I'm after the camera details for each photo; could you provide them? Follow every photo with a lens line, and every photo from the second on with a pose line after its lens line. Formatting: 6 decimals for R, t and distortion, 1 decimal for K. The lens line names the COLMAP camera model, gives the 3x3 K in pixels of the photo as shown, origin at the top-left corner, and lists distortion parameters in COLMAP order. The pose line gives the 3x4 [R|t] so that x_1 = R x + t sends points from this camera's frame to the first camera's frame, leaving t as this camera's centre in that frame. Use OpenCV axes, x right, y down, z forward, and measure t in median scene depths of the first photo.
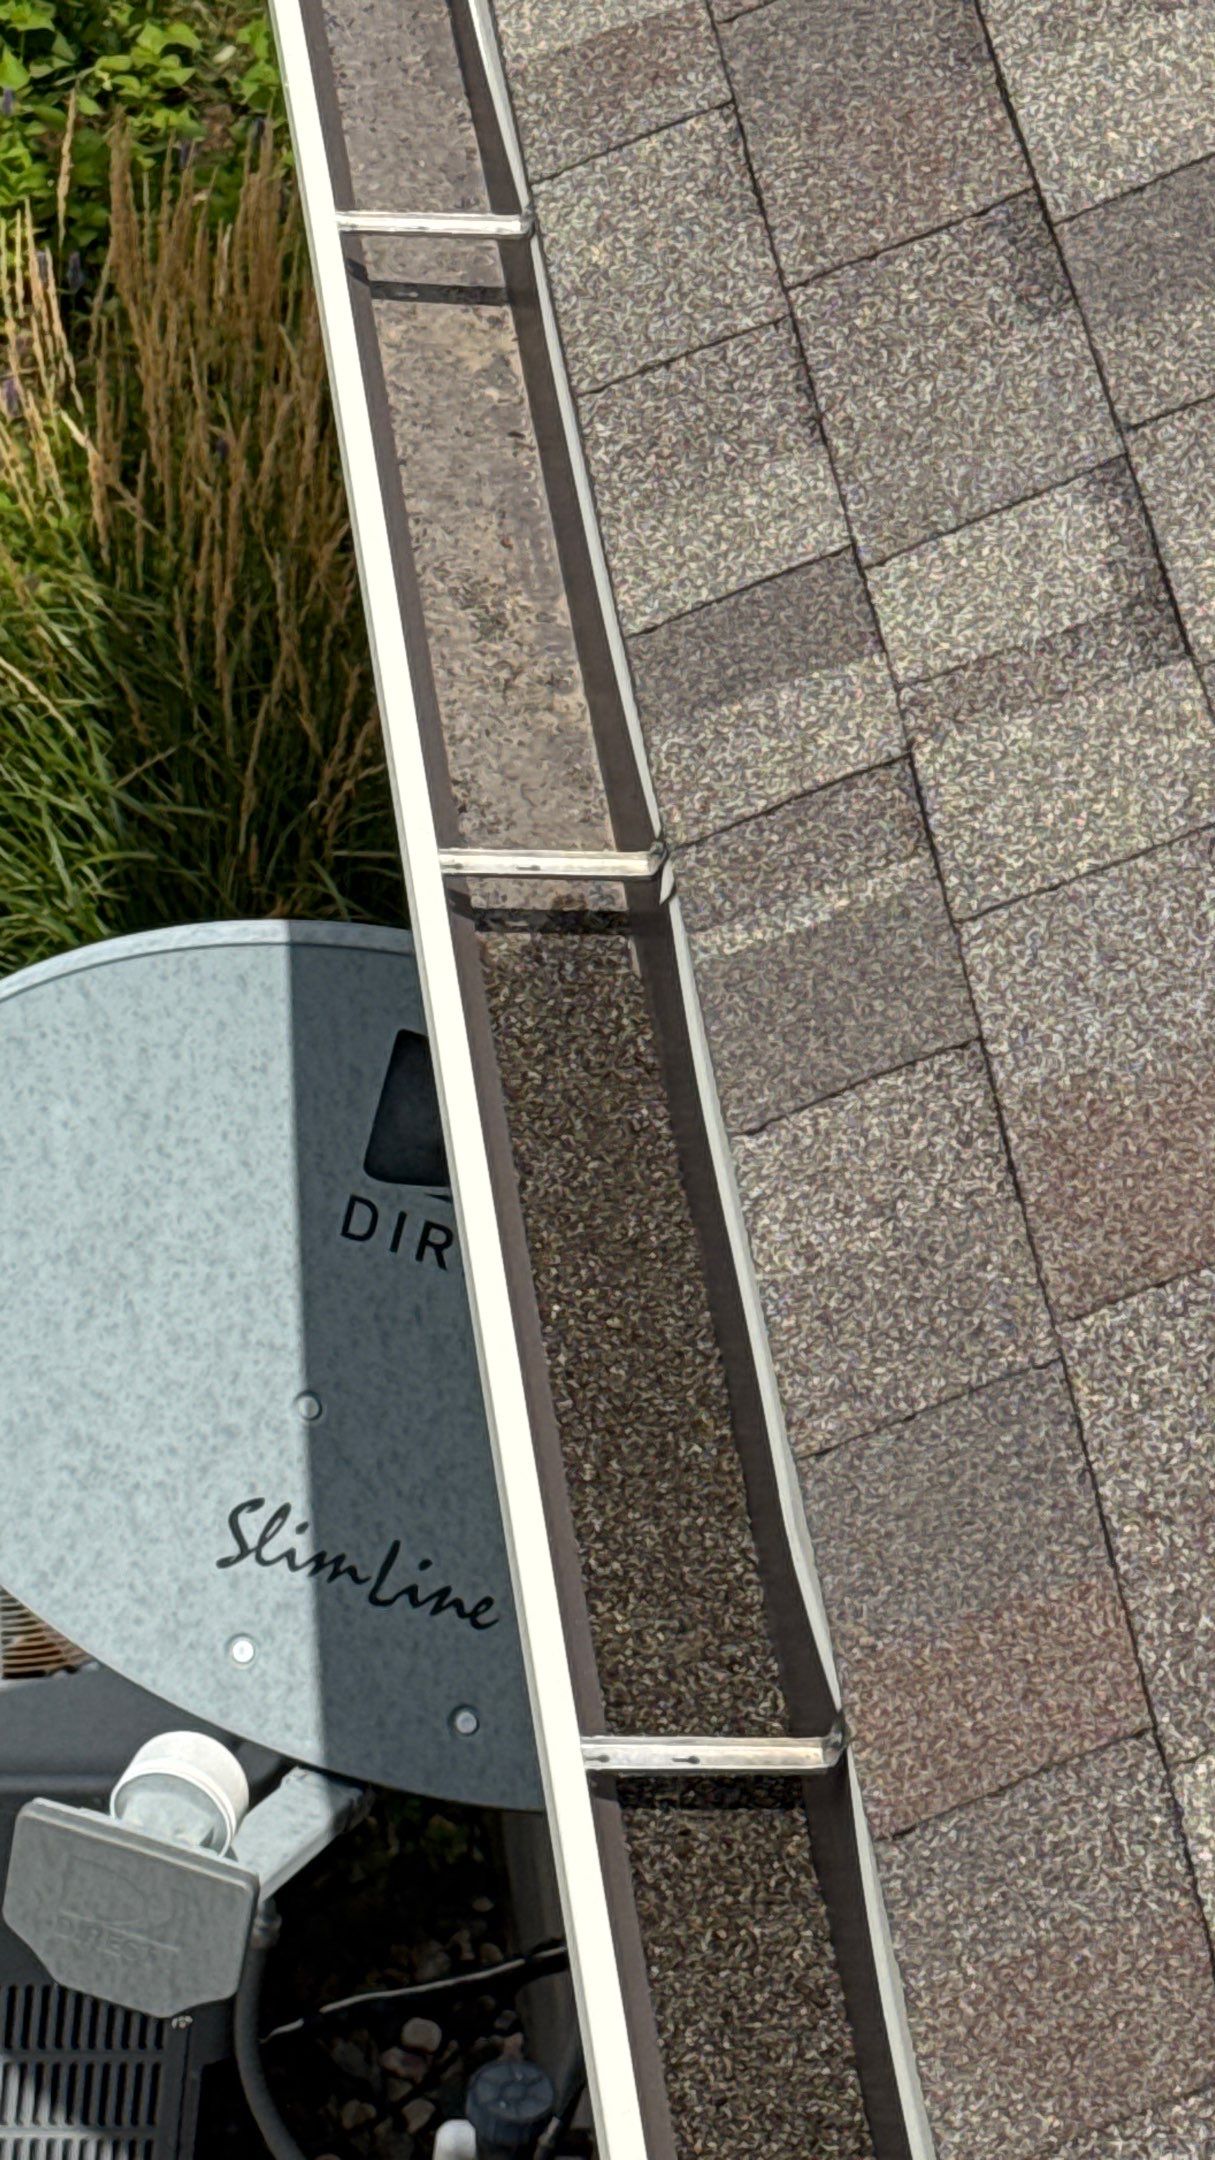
lens RADIAL K [[1461.7, 0, 612.4], [0, 1461.7, 1079.2], [0, 0, 1]] dist [-0.000132, -0.002833]
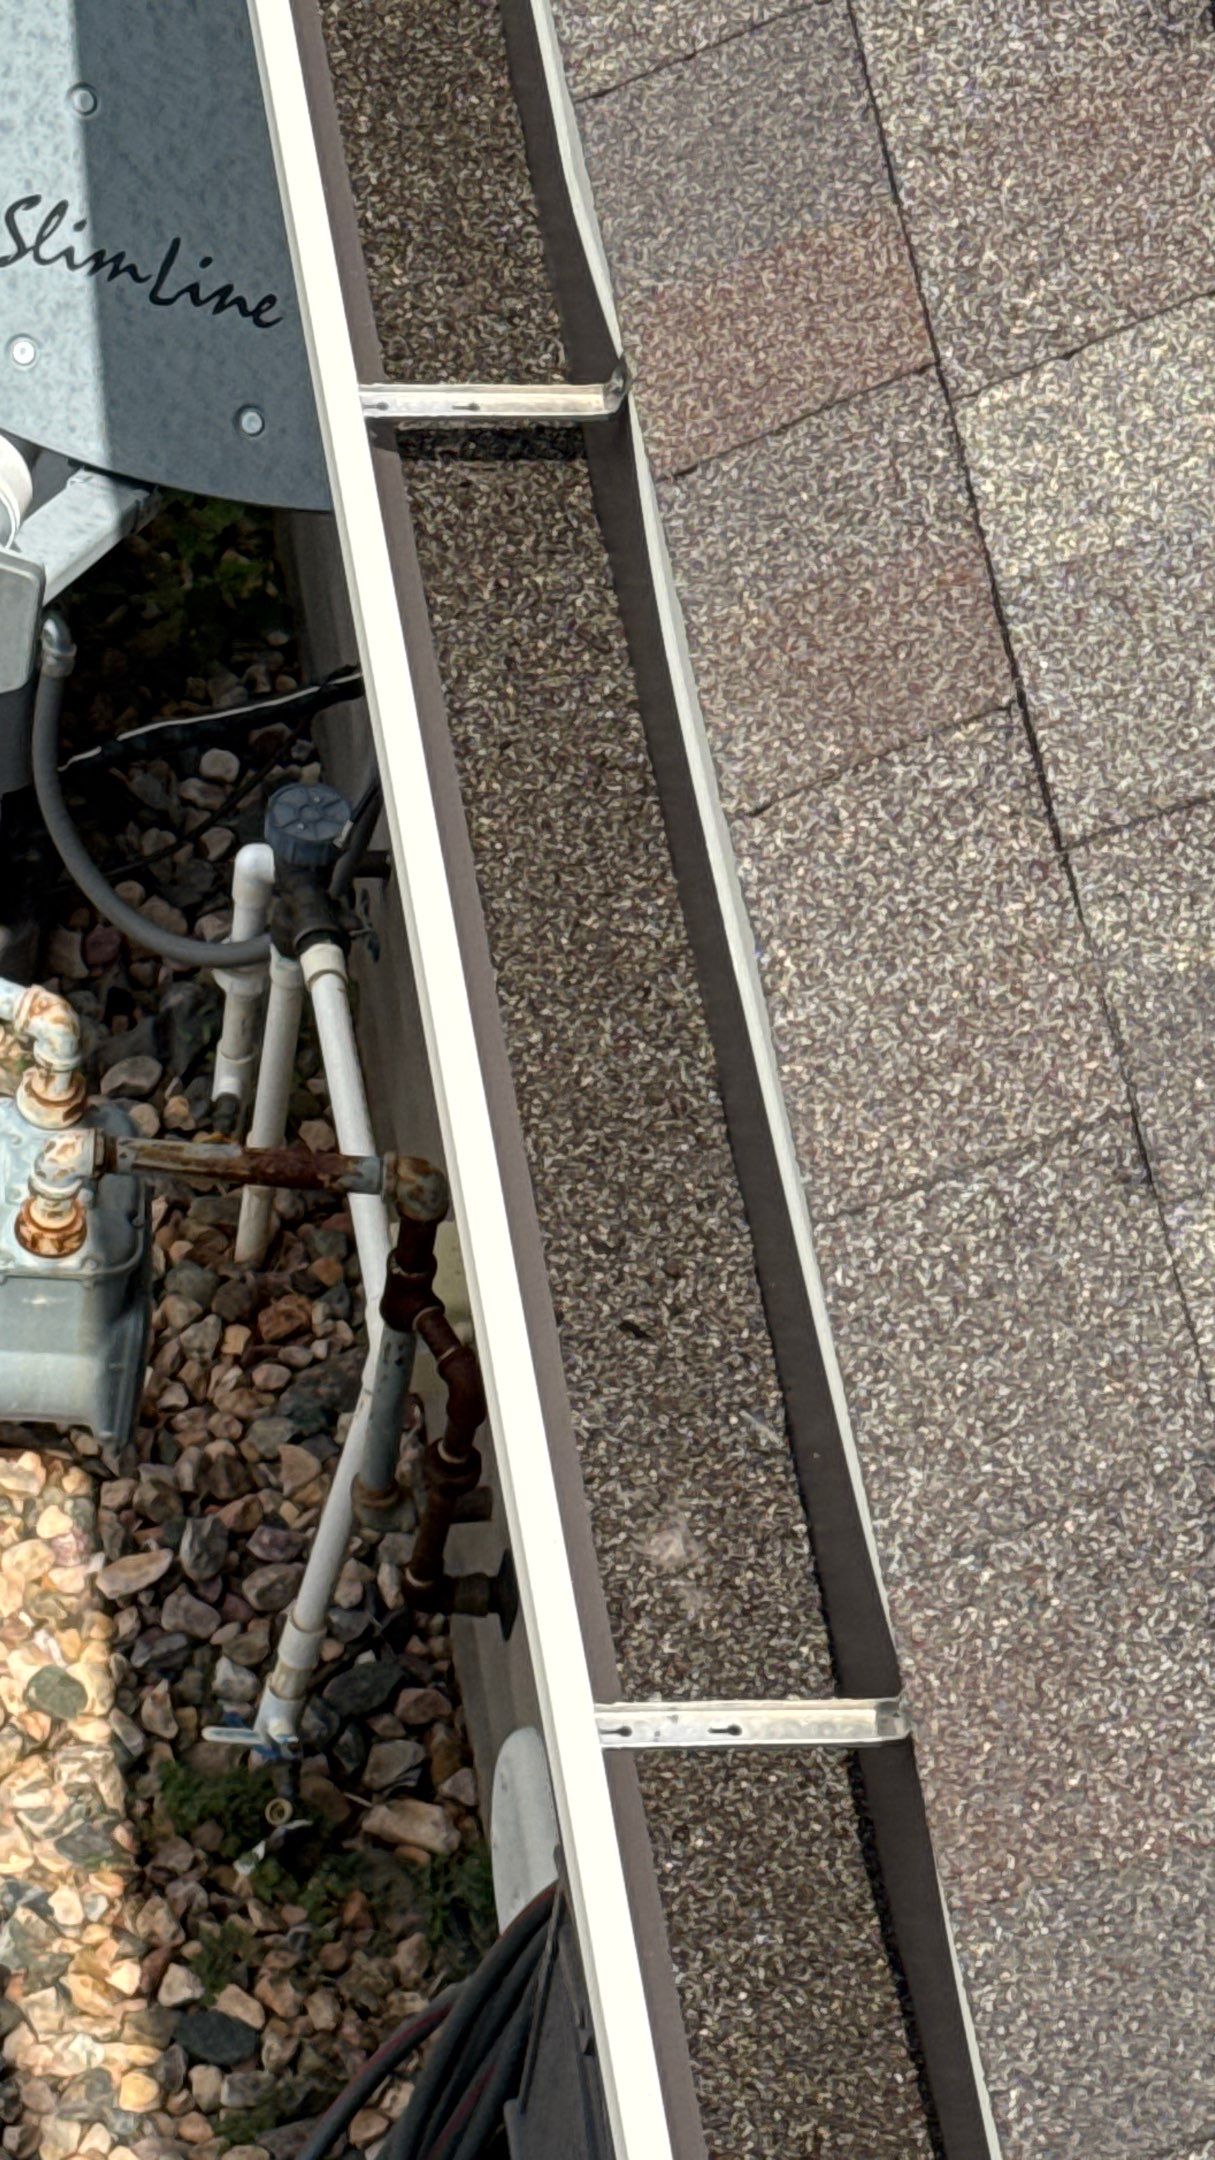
lens RADIAL K [[1461.7, 0, 601.9], [0, 1461.7, 1080.5], [0, 0, 1]] dist [-0.000132, -0.002833]
pose [[0.999912, -0.012867, 0.003307, 0.132617], [0.012645, 0.998107, 0.060189, 0.856925], [-0.004076, -0.060142, 0.998182, -0.016276]]
